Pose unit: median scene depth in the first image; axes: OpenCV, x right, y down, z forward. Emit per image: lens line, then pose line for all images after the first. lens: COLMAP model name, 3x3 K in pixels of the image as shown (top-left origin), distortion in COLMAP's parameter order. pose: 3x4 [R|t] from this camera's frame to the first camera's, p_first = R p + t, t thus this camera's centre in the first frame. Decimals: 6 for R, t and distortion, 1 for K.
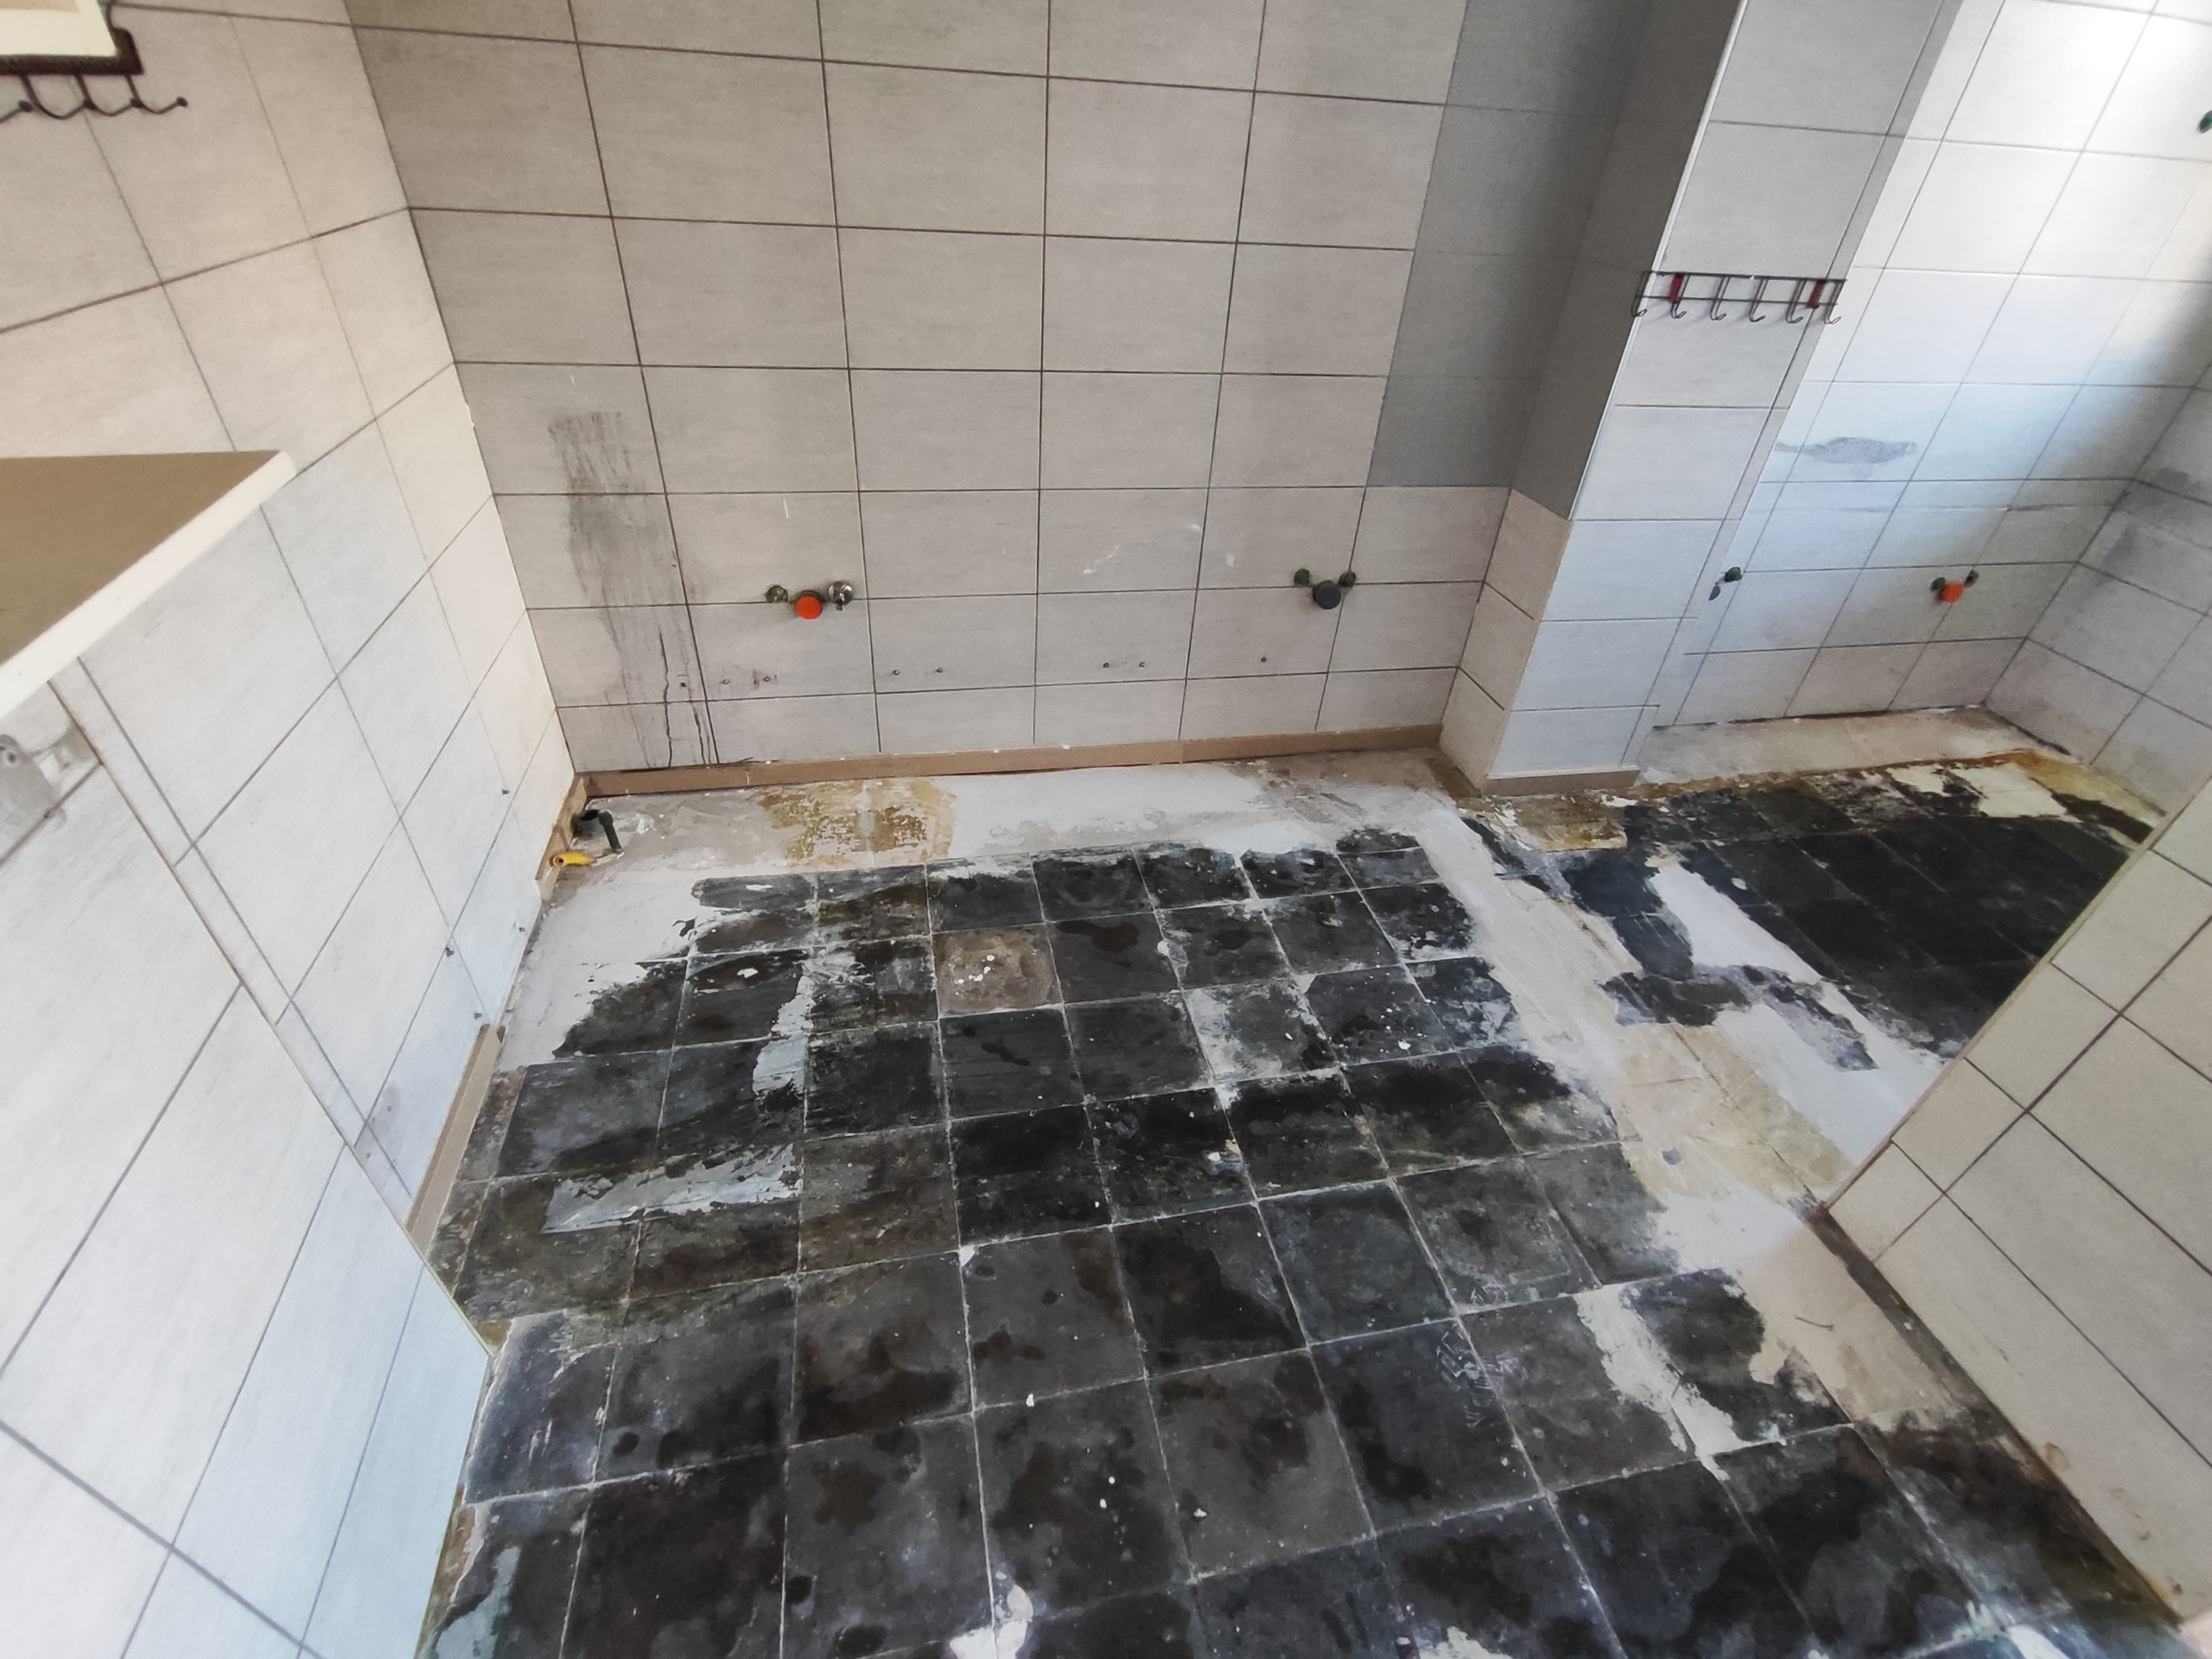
lens RADIAL K [[1005.6, 0, 1100.6], [0, 1005.6, 838.6], [0, 0, 1]] dist [-0.007036, 0.003527]
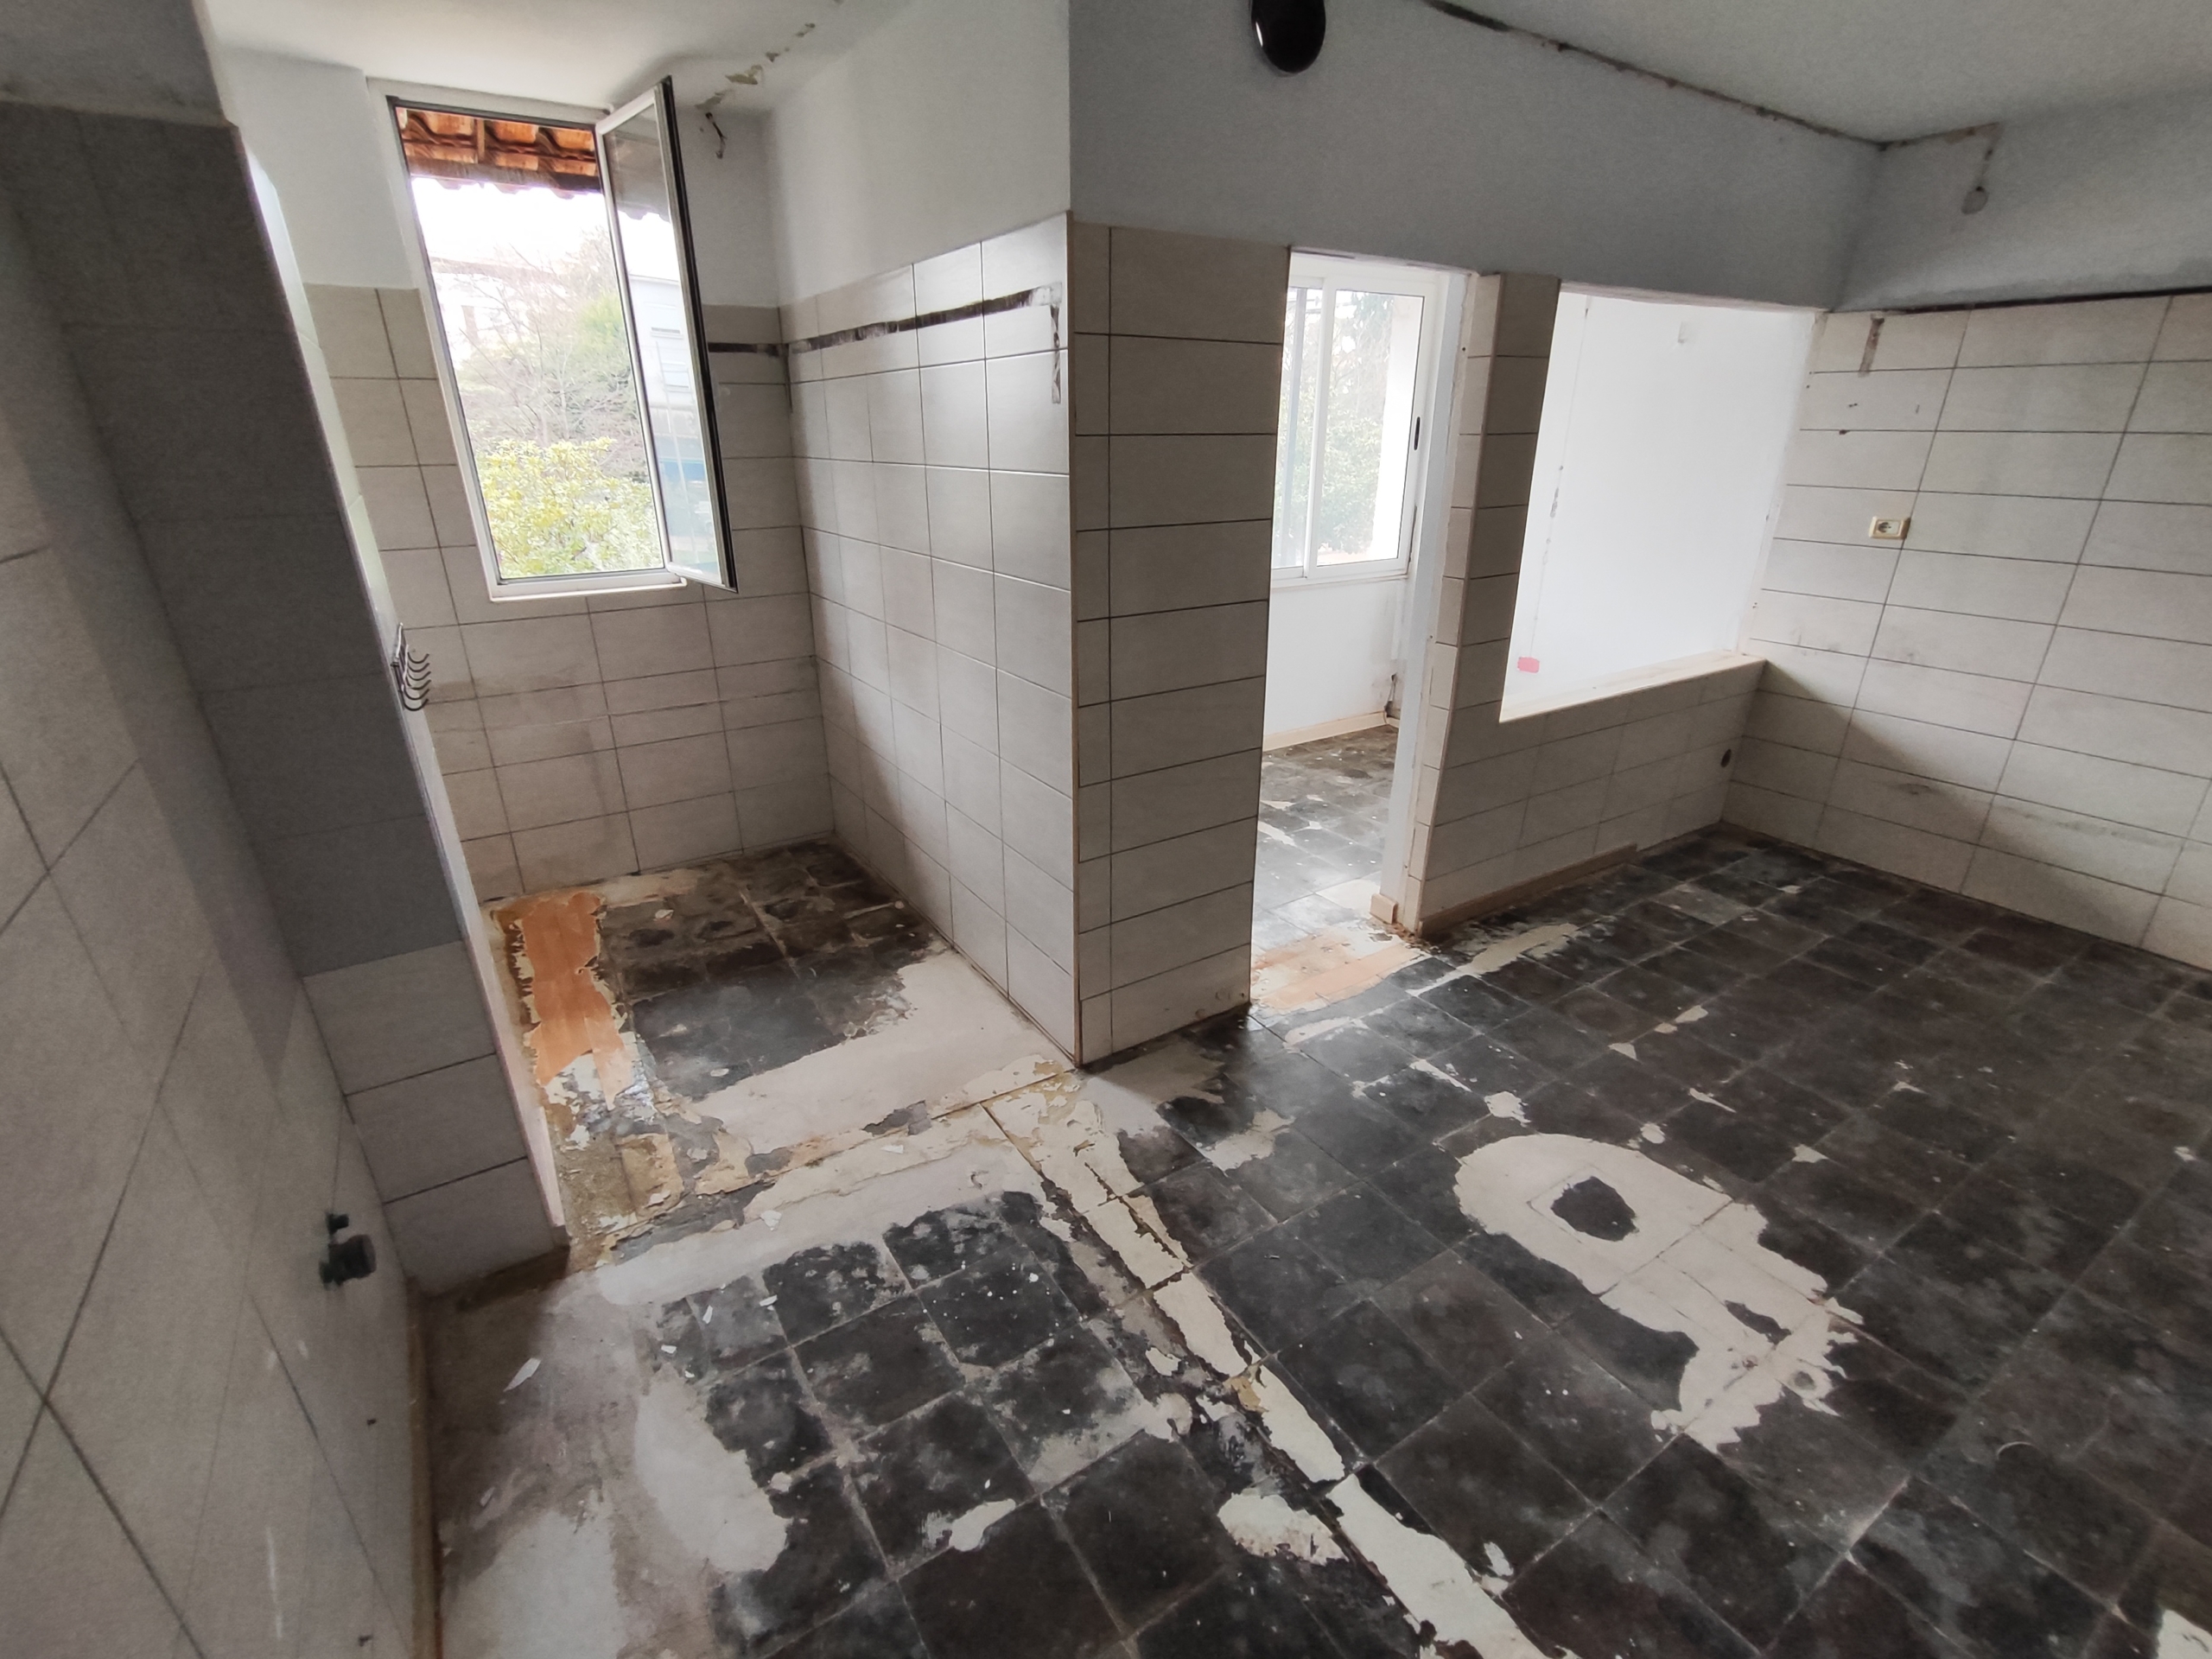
lens RADIAL K [[1005.6, 0, 1094.7], [0, 1005.6, 840.3], [0, 0, 1]] dist [-0.007036, 0.003527]
pose [[-0.359395, -0.408030, 0.839254, -0.337015], [0.544610, 0.638592, 0.543691, -0.507714], [-0.757783, 0.652465, -0.007290, 0.553444]]
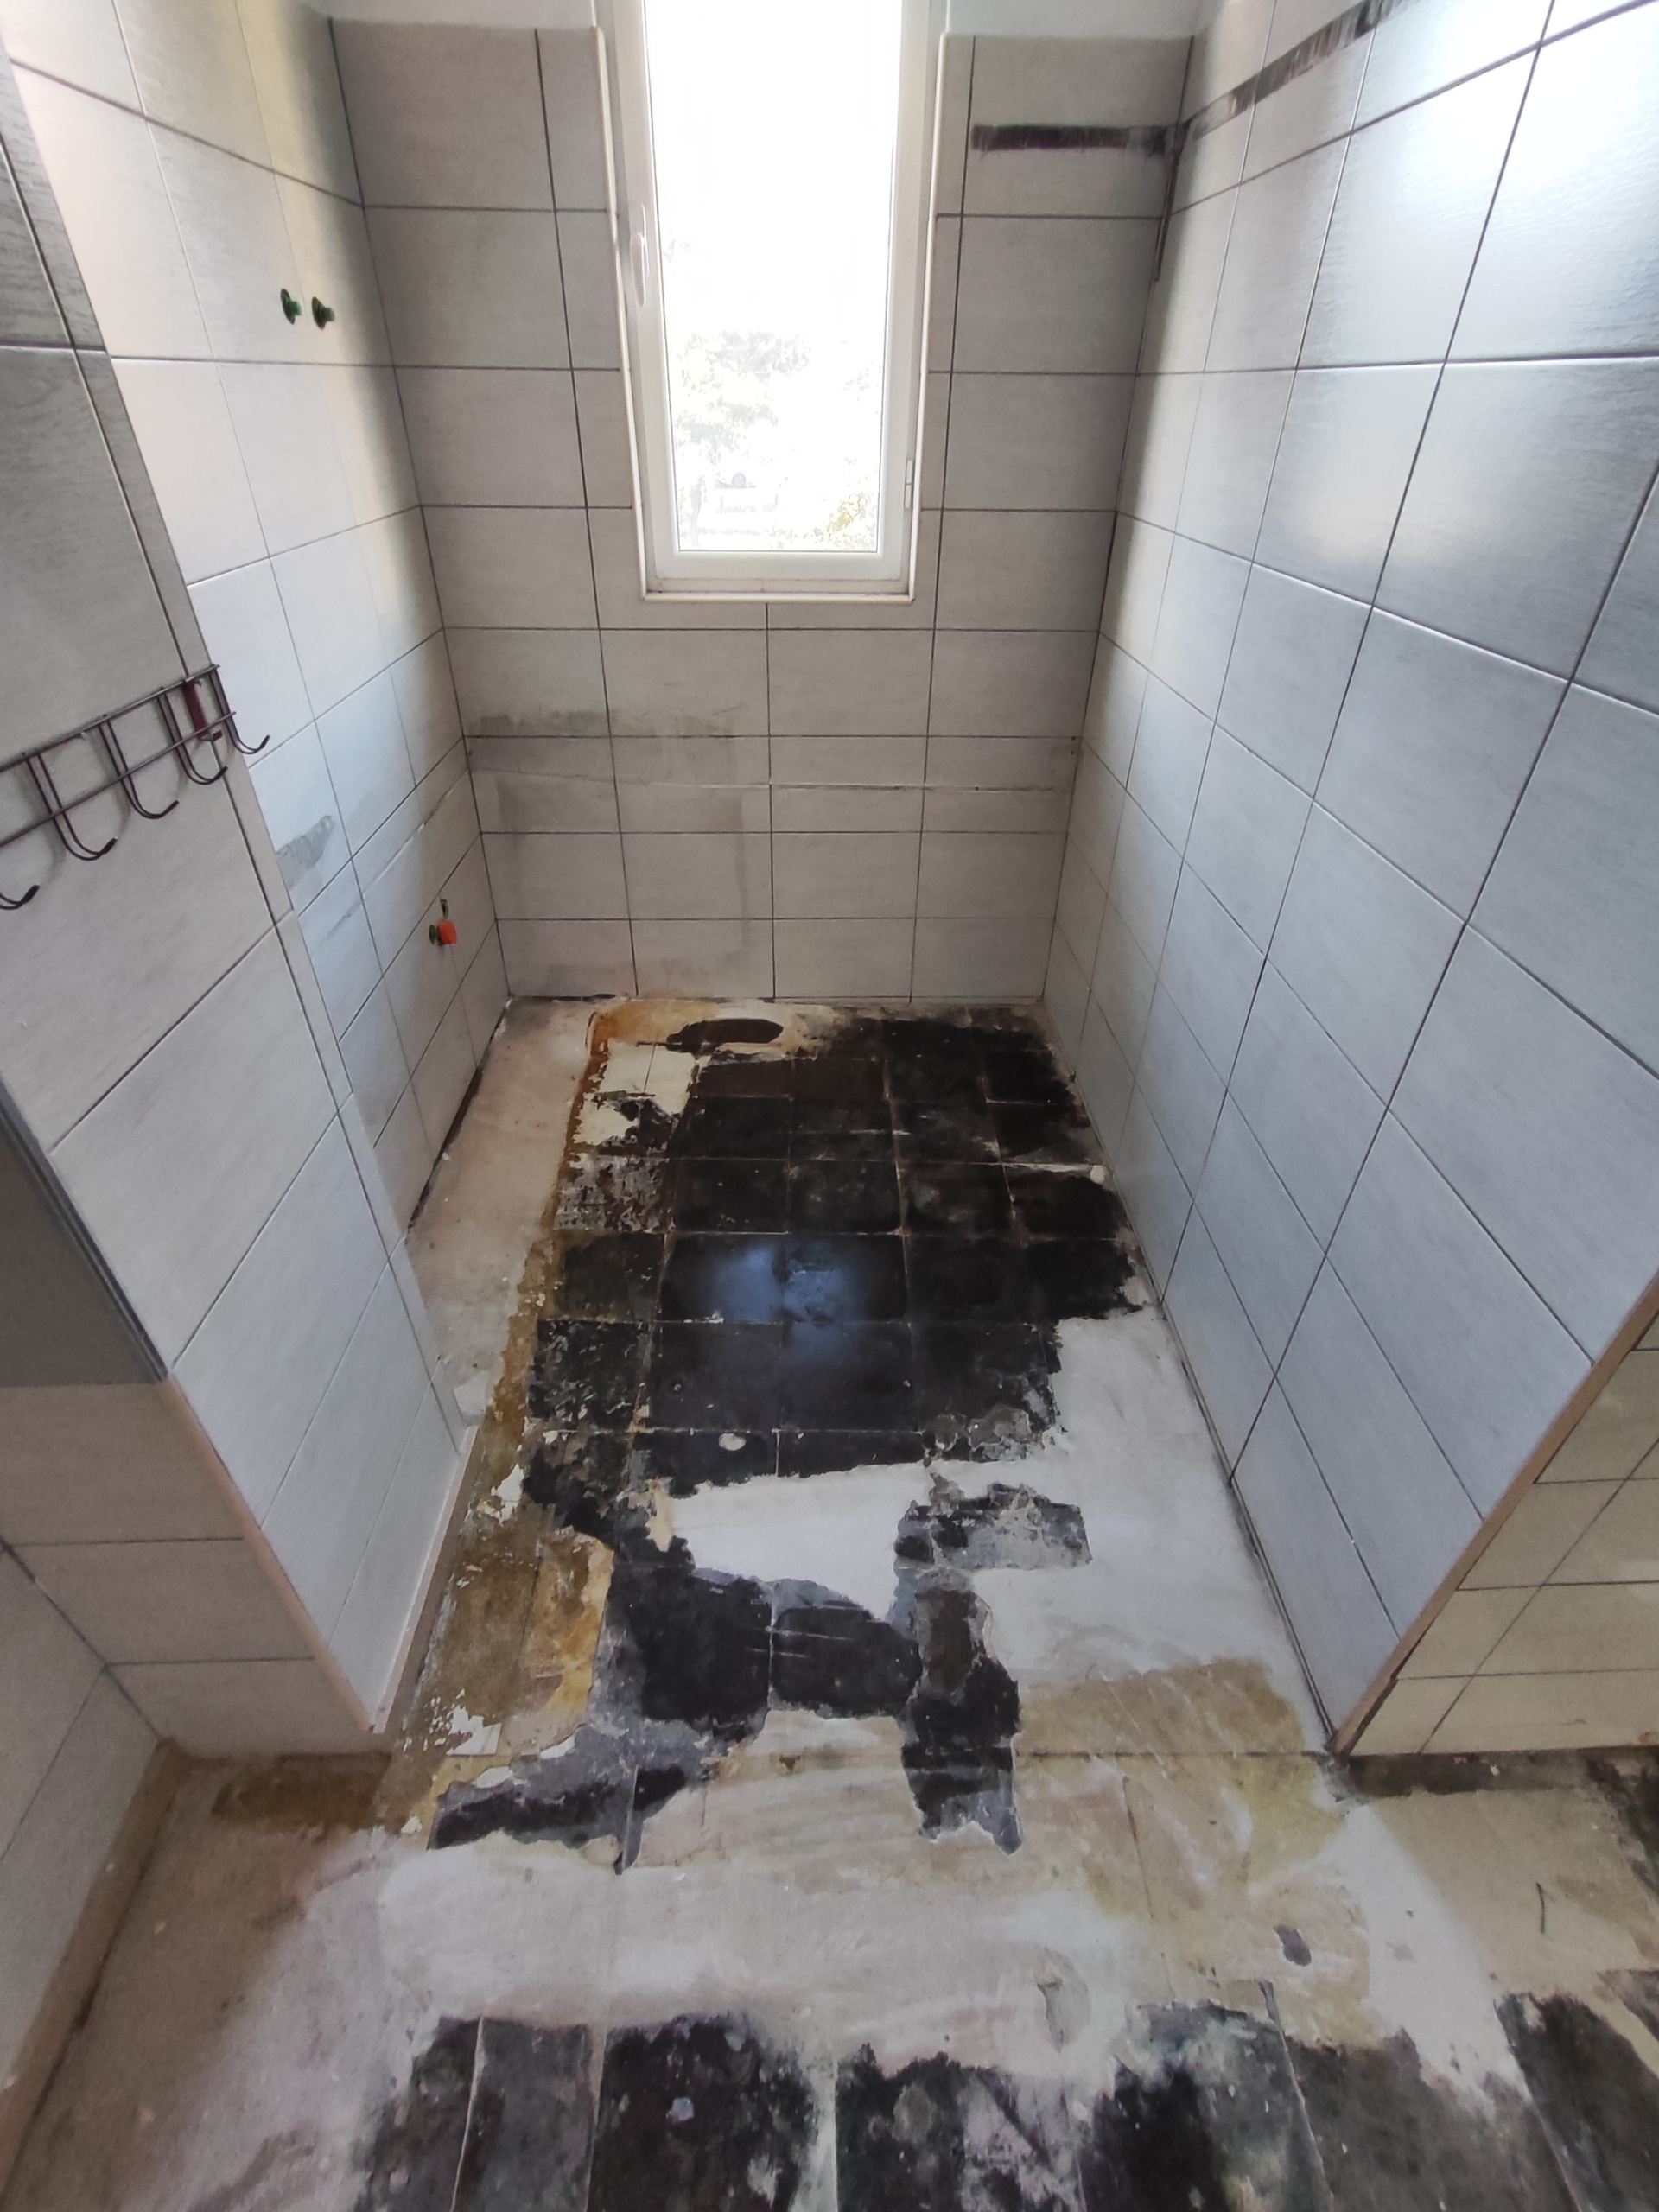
lens RADIAL K [[1005.6, 0, 823.0], [0, 1005.6, 1097.3], [0, 0, 1]] dist [-0.007036, 0.003527]
pose [[0.171347, -0.615177, 0.769544, 0.269105], [0.587795, 0.690682, 0.421255, -0.389948], [-0.790656, 0.380153, 0.479944, 0.545412]]
